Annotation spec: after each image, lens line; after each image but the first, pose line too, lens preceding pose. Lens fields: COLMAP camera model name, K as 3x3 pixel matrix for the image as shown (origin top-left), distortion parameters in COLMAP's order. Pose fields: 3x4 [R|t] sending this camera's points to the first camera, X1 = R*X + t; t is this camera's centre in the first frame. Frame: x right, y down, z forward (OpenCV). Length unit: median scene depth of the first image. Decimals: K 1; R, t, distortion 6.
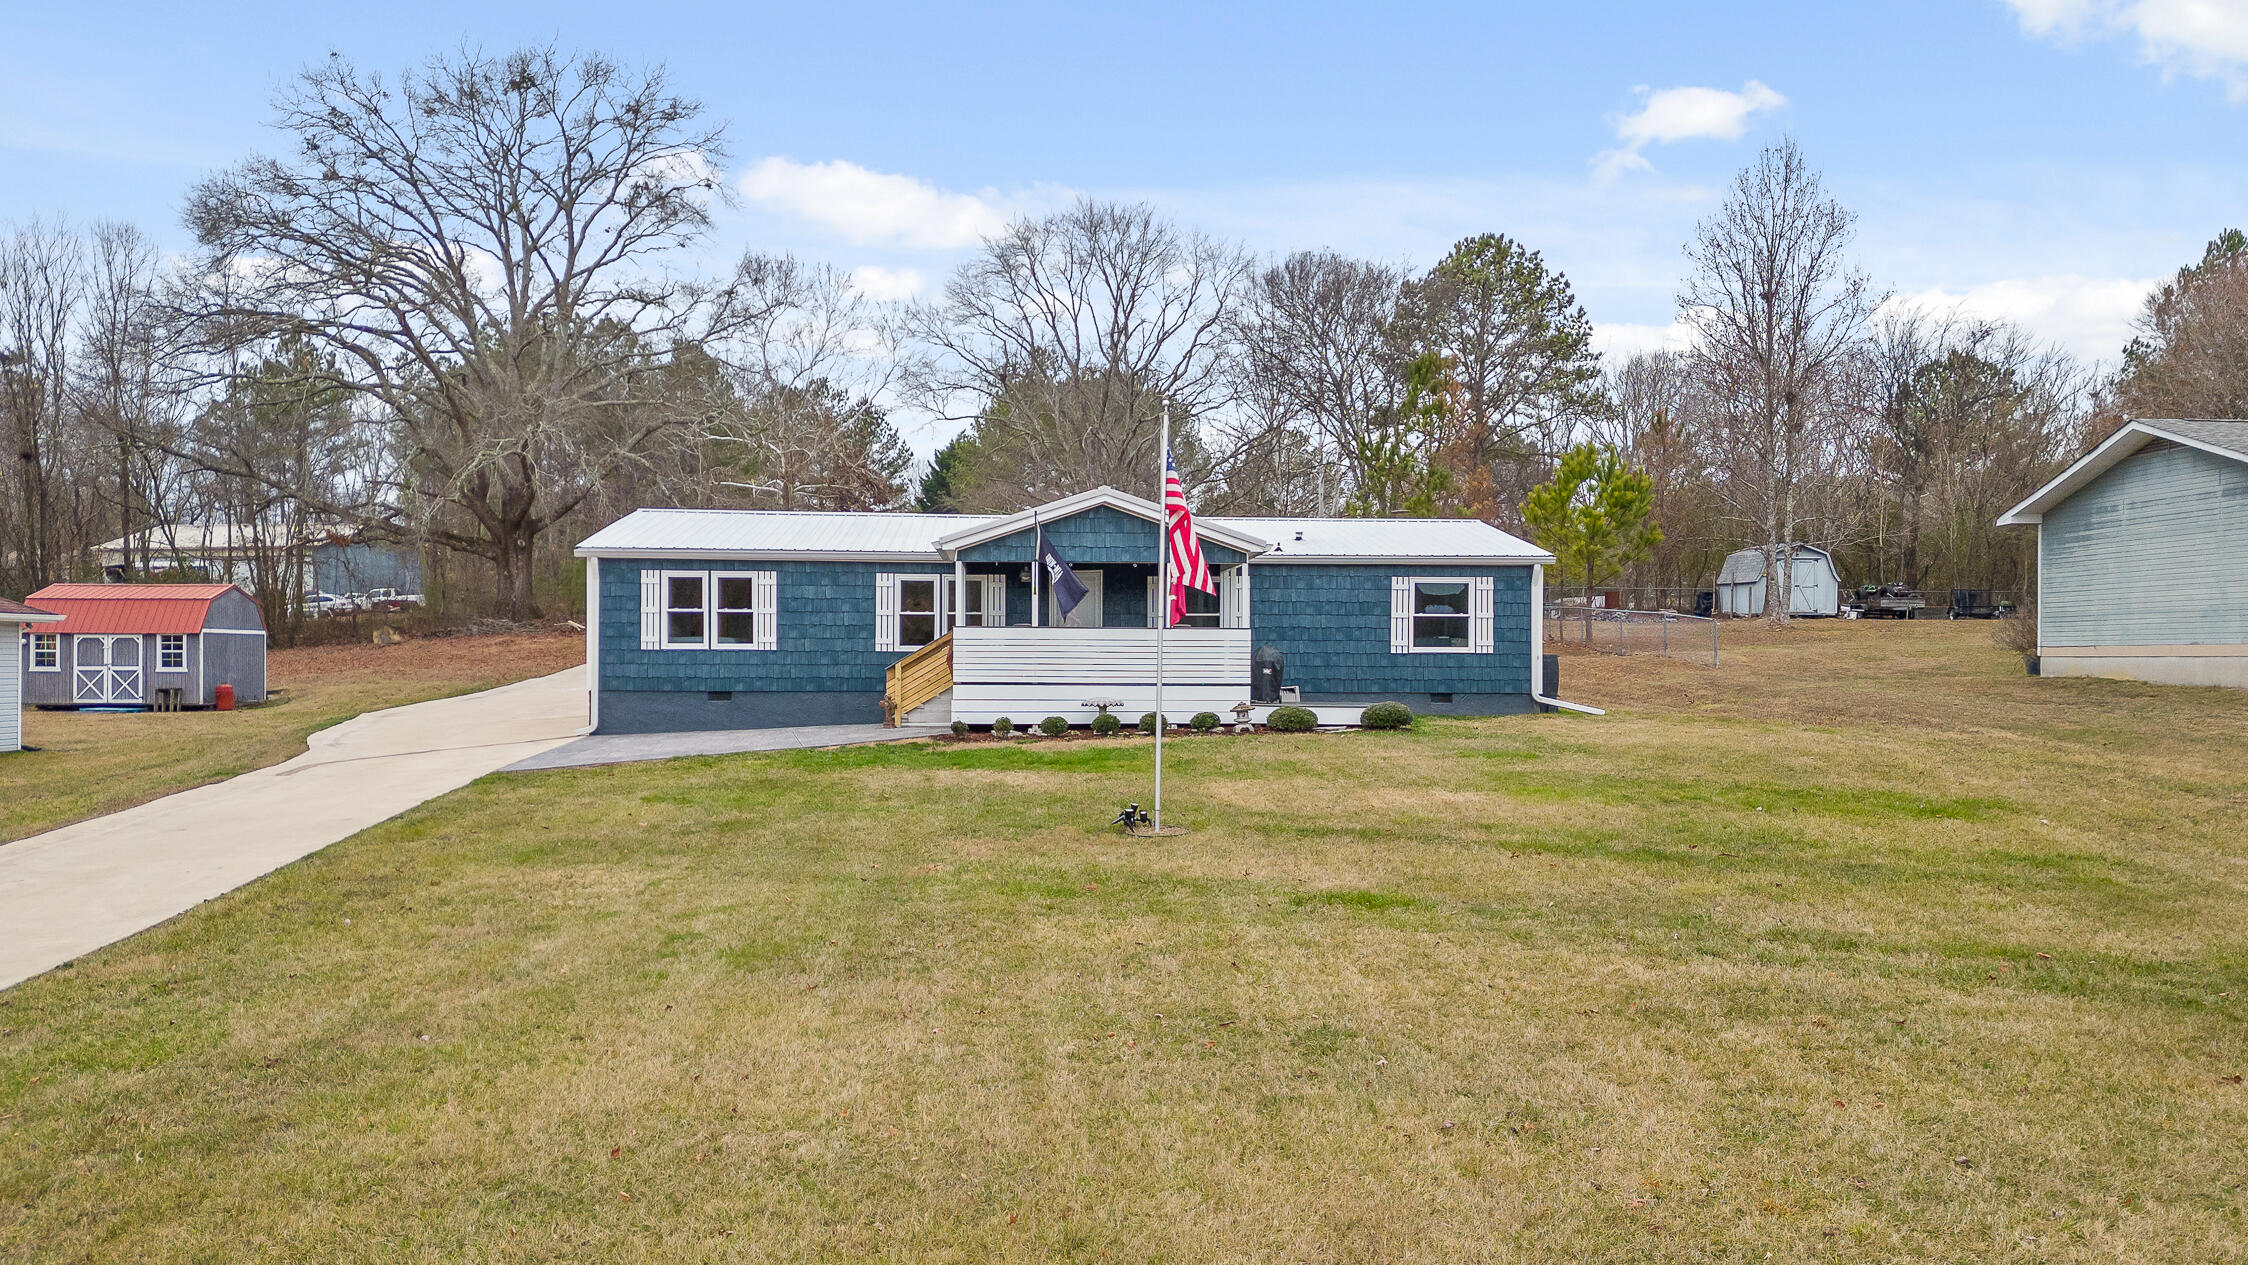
lens RADIAL K [[1557.8, 0, 1124.0], [0, 1557.8, 632.5], [0, 0, 1]] dist [0.098734, -0.090221]
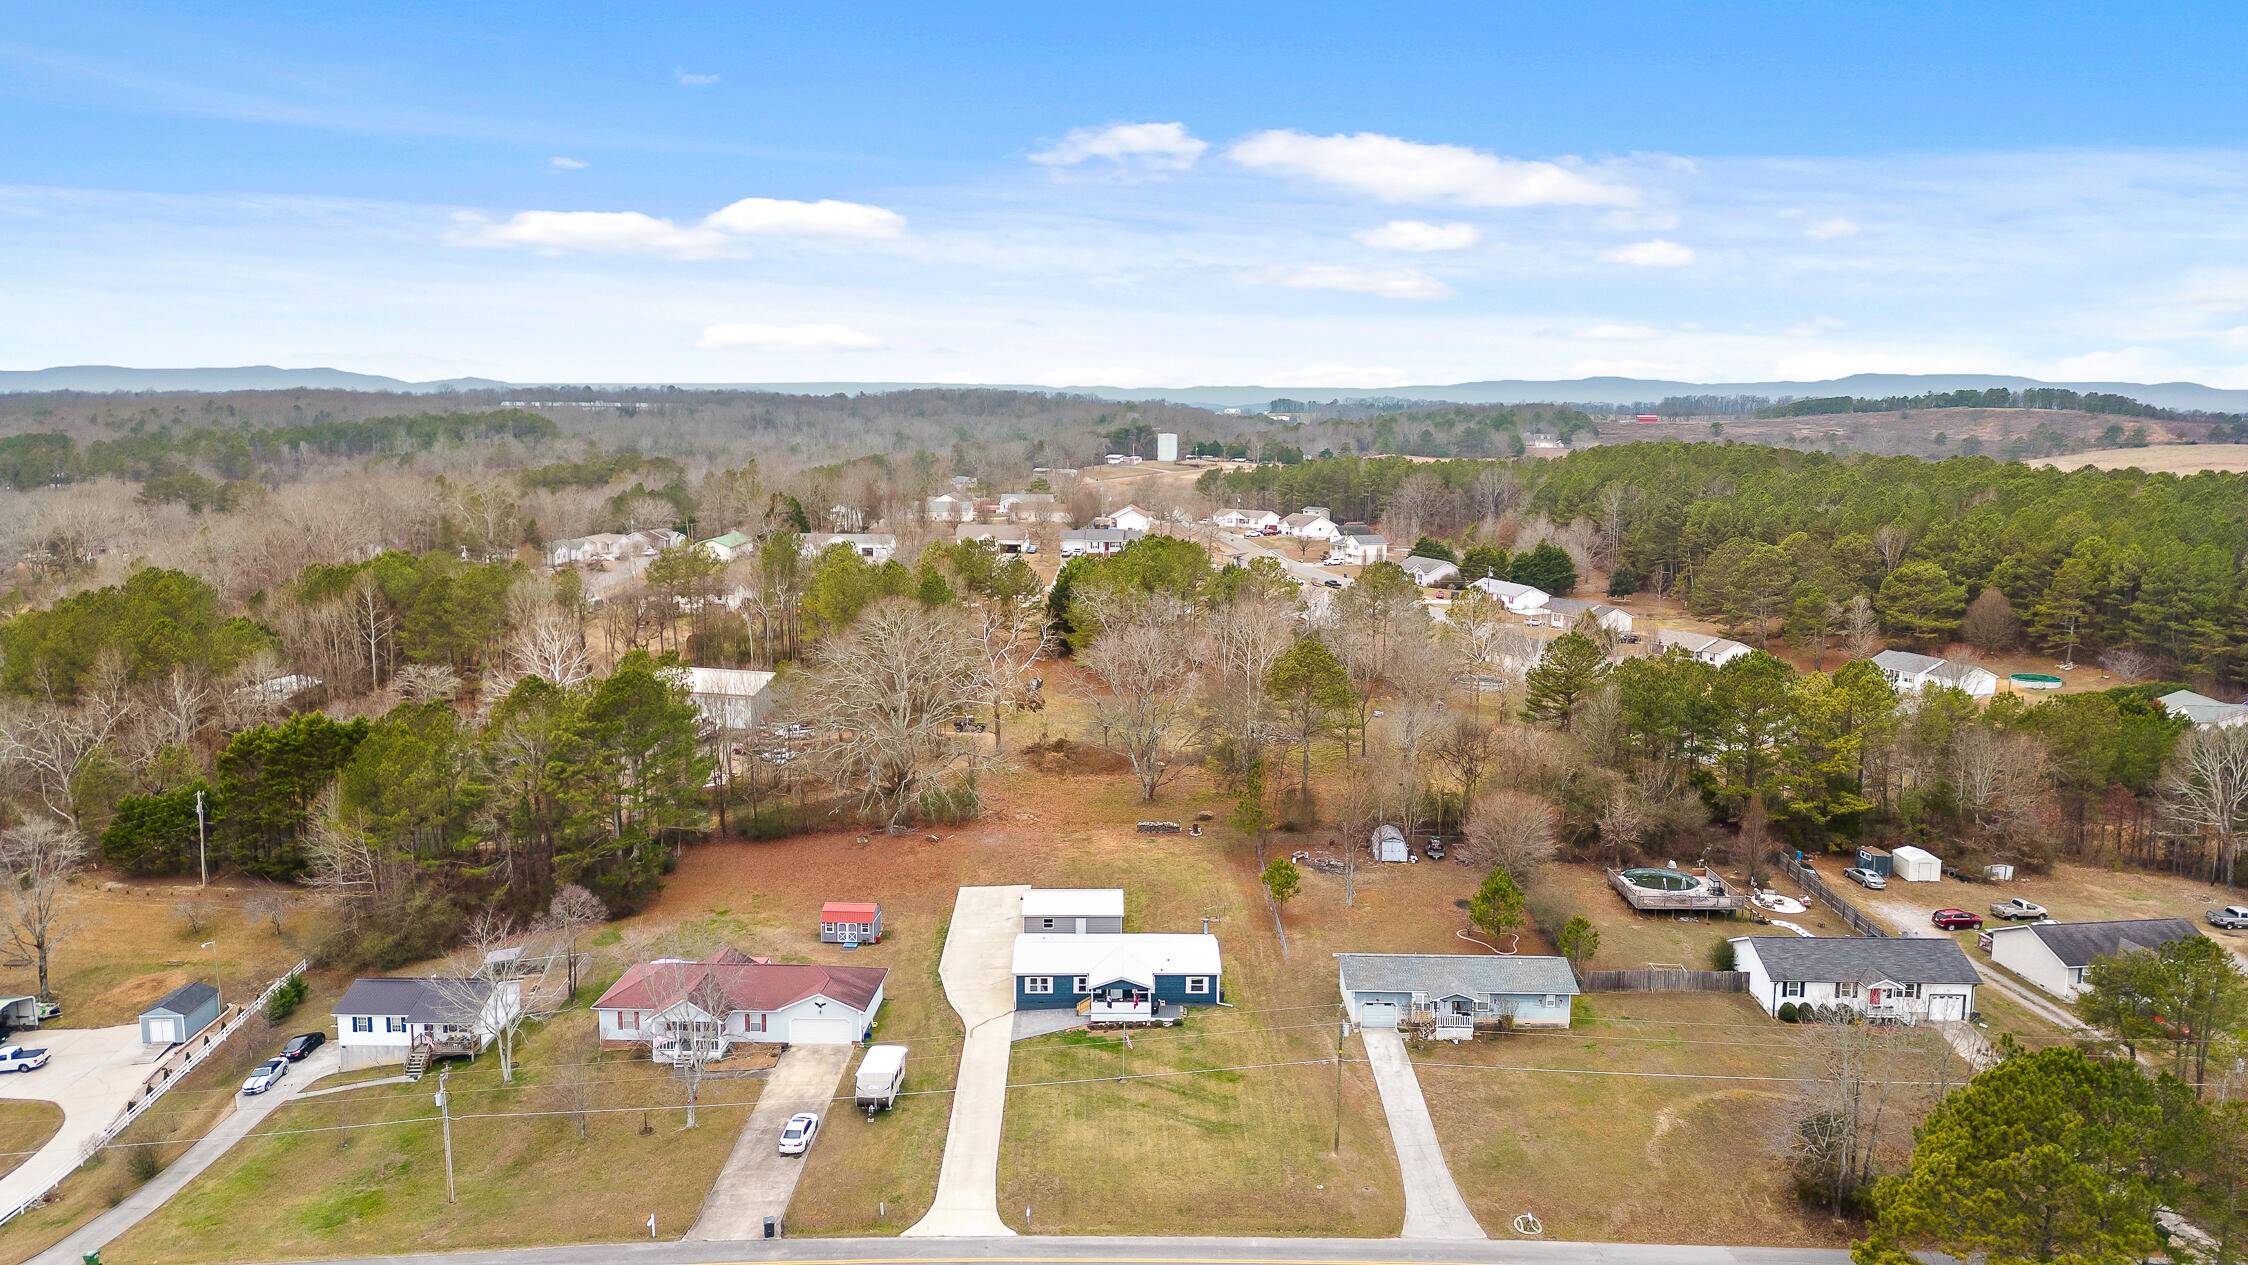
lens RADIAL K [[1557.8, 0, 1124.0], [0, 1557.8, 632.5], [0, 0, 1]] dist [0.098734, -0.090221]
pose [[0.997756, 0.012658, -0.065755, 0.277398], [-0.001921, 0.986977, 0.160849, -1.754739], [0.066935, -0.160361, 0.984786, -3.329601]]
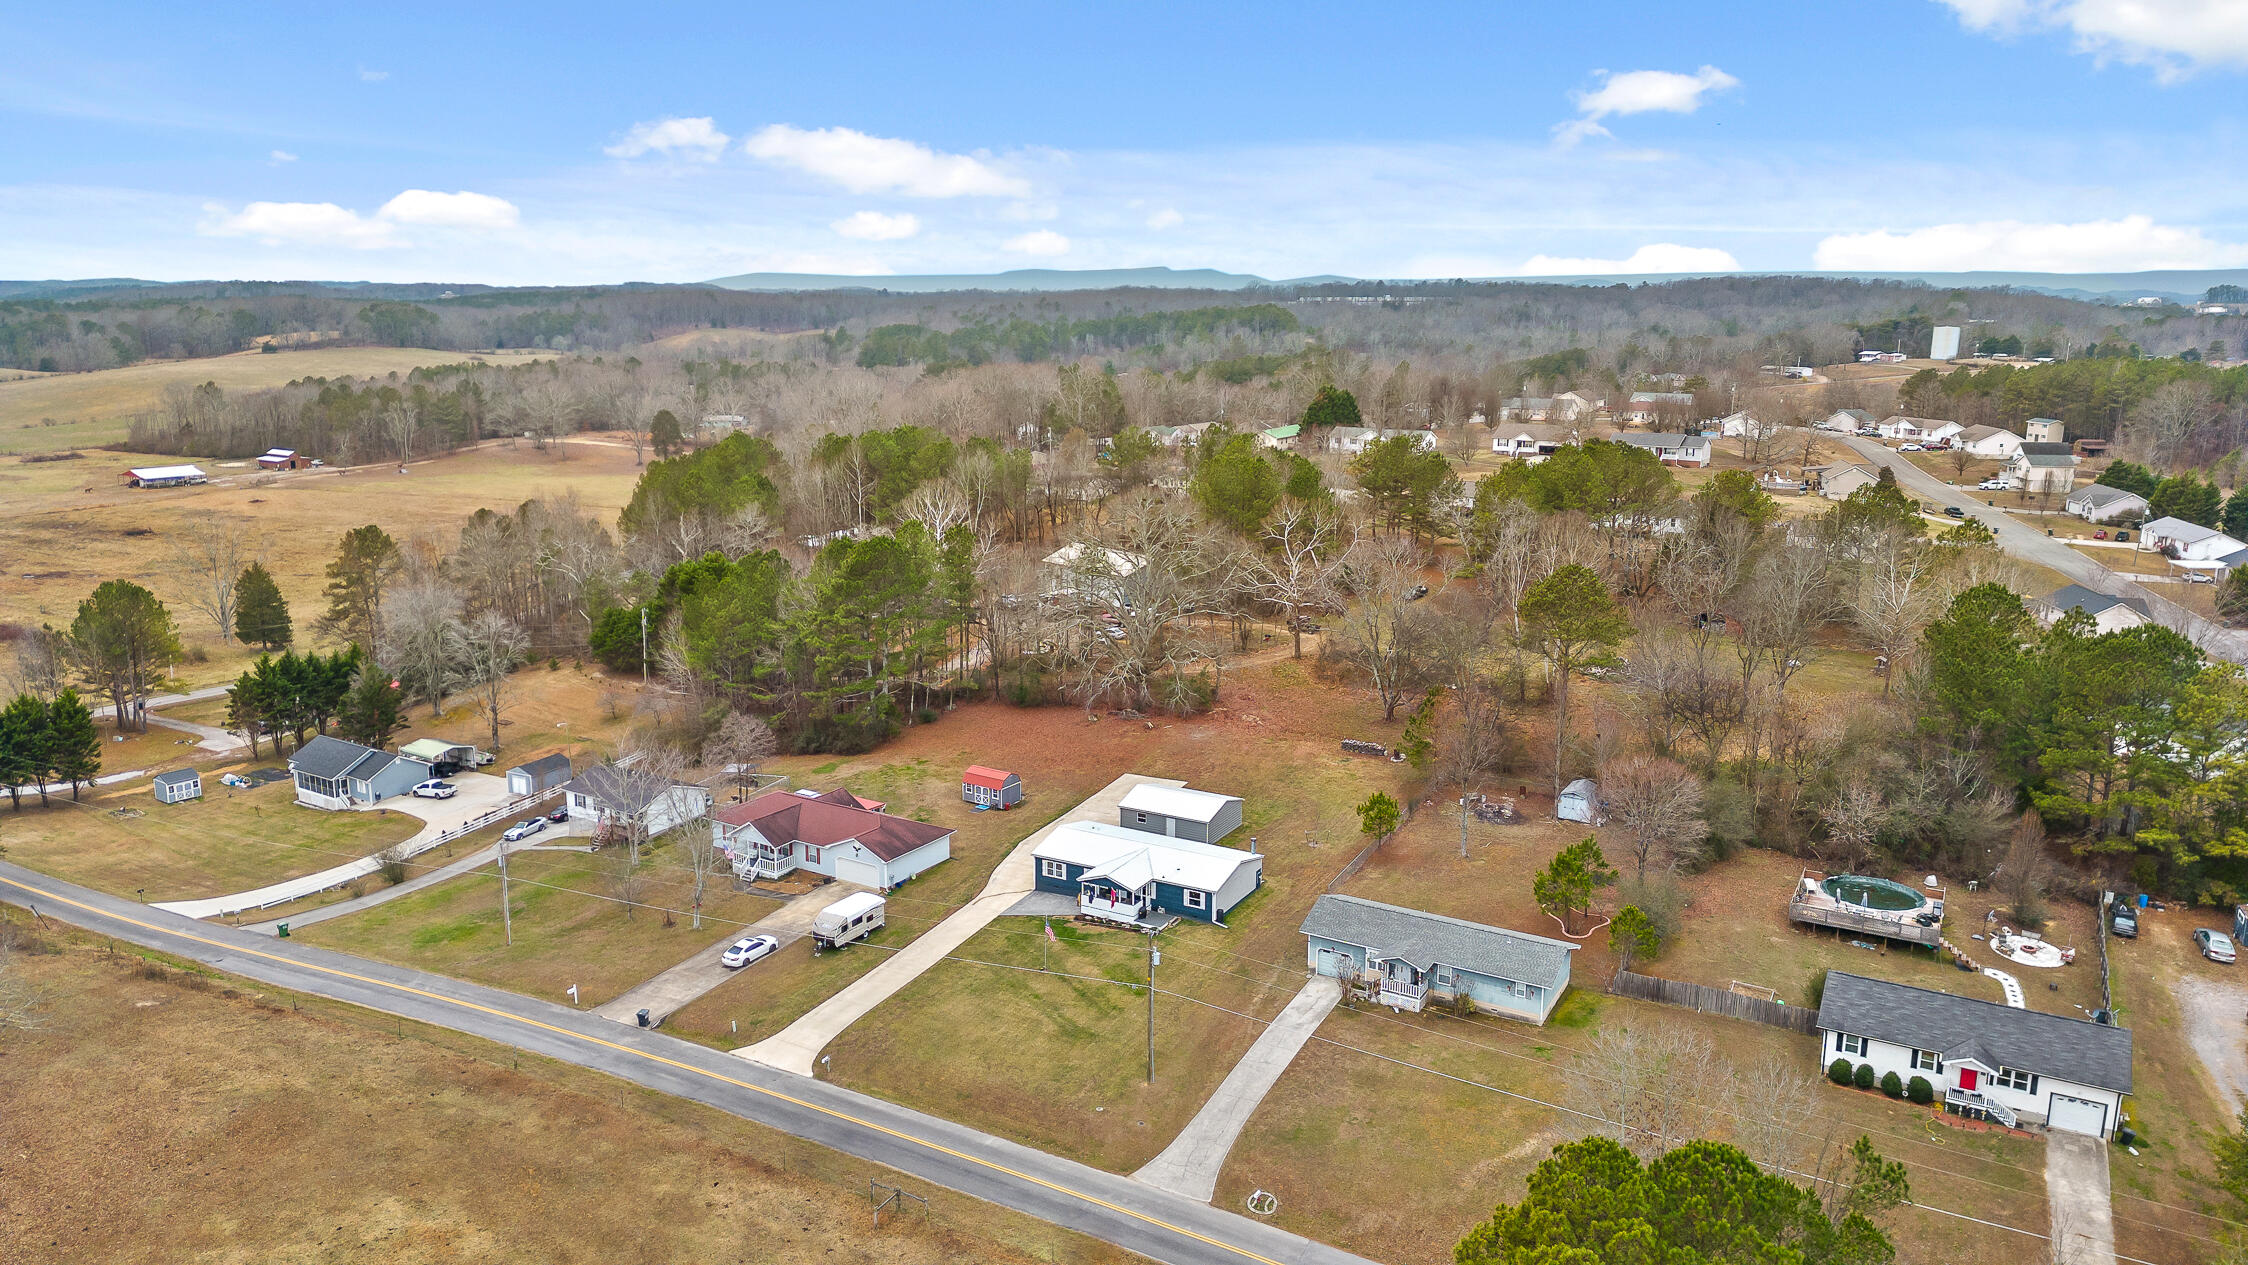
lens RADIAL K [[1558.3, 0, 1124.0], [0, 1558.3, 632.5], [0, 0, 1]] dist [0.138579, -0.167309]
pose [[0.834712, 0.120013, -0.537451, 2.315420], [0.003929, 0.974641, 0.223740, -1.729422], [0.550673, -0.188870, 0.813072, -2.547700]]
